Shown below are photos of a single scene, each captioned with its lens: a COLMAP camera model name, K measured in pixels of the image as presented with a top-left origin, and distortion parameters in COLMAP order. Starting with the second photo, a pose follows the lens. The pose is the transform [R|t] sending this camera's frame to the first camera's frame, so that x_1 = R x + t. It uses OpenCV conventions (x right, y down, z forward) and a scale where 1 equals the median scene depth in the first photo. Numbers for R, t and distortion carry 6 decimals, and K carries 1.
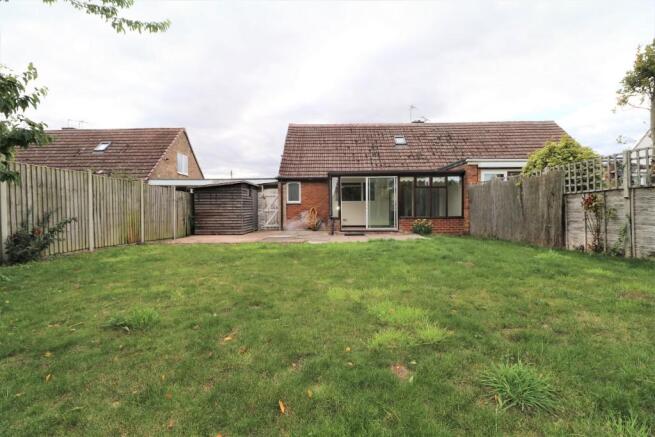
lens RADIAL K [[306.5, 0, 326.9], [0, 306.5, 214.1], [0, 0, 1]] dist [0.000090, -0.011346]
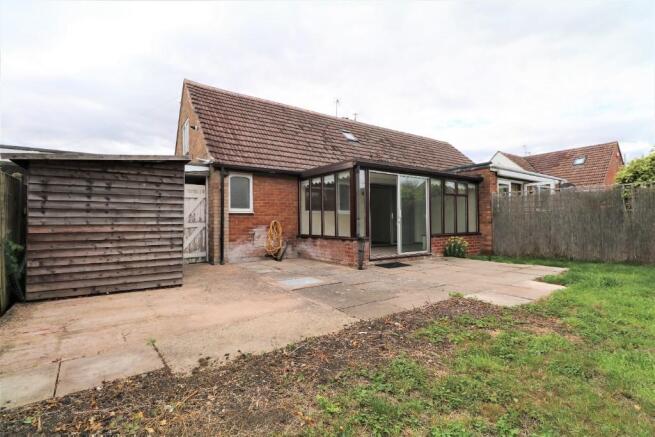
lens RADIAL K [[306.5, 0, 326.9], [0, 306.5, 214.1], [0, 0, 1]] dist [0.000090, -0.011346]
pose [[0.809518, 0.016237, 0.586871, -0.308358], [0.008381, 0.999196, -0.039205, -0.009820], [-0.587036, 0.036655, 0.808731, 0.465688]]
